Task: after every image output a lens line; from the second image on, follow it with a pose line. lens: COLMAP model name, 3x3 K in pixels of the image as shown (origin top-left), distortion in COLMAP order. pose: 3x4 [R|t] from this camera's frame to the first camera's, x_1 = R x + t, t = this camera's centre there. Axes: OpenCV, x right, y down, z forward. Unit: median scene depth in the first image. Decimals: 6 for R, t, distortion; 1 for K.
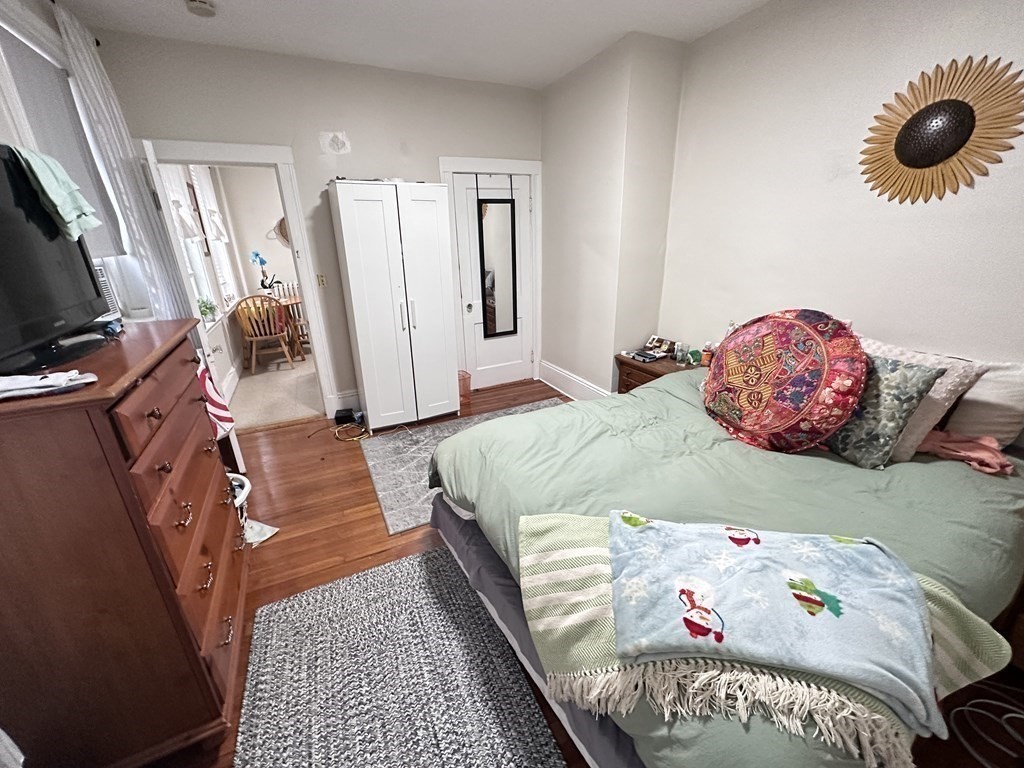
lens RADIAL K [[412.8, 0, 512.7], [0, 412.8, 384.3], [0, 0, 1]] dist [-0.000807, 0.000102]
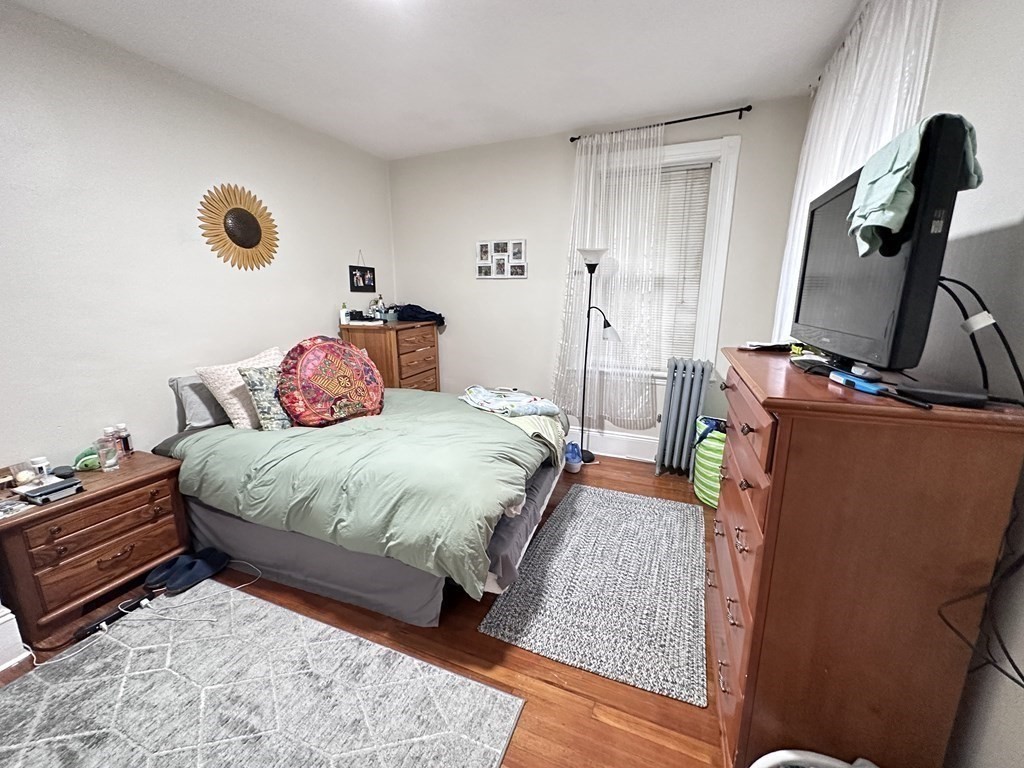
lens RADIAL K [[412.8, 0, 509.9], [0, 412.8, 384.5], [0, 0, 1]] dist [-0.000807, 0.000102]
pose [[-0.663423, -0.139509, 0.735124, -0.861195], [0.272482, 0.869960, 0.411003, -0.448143], [-0.696867, 0.472977, -0.539138, 1.388126]]
